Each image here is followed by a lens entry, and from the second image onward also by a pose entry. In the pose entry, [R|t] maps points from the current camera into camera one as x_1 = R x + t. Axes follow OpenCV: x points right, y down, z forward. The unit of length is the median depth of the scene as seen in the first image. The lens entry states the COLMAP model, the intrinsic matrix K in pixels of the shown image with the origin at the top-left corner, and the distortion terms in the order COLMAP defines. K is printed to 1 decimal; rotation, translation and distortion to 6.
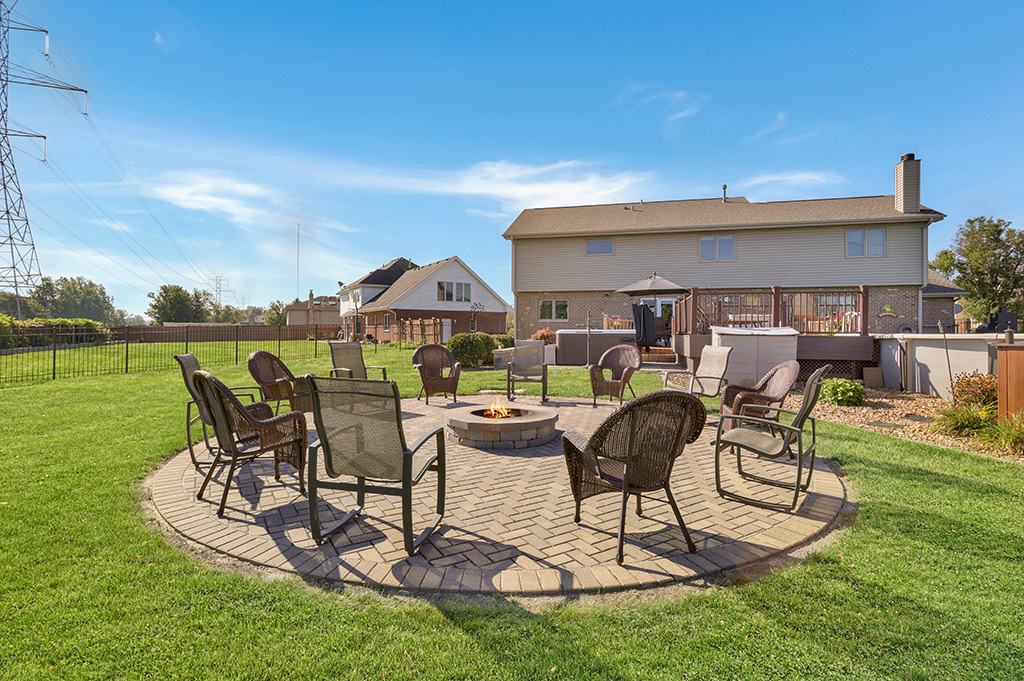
lens RADIAL K [[499.7, 0, 508.7], [0, 499.7, 326.3], [0, 0, 1]] dist [-0.001464, 0.000020]
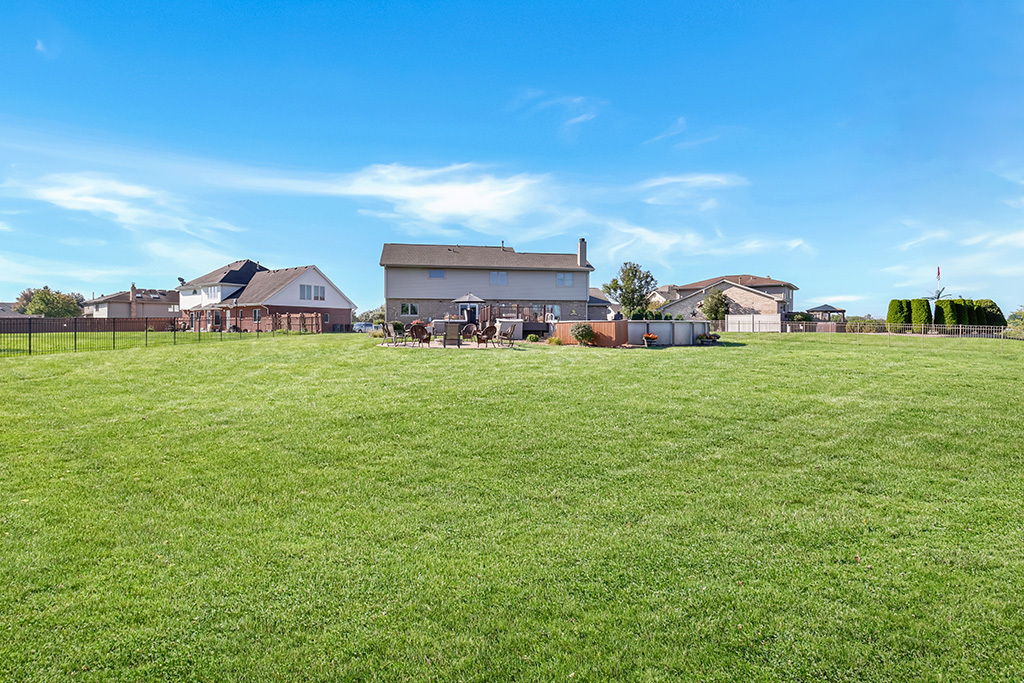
lens RADIAL K [[499.7, 0, 508.7], [0, 499.7, 327.3], [0, 0, 1]] dist [-0.001464, 0.000020]
pose [[0.915134, -0.000695, 0.403150, -0.238112], [-0.004552, 0.999917, 0.012058, 0.005481], [-0.403125, -0.012870, 0.915054, -0.573535]]
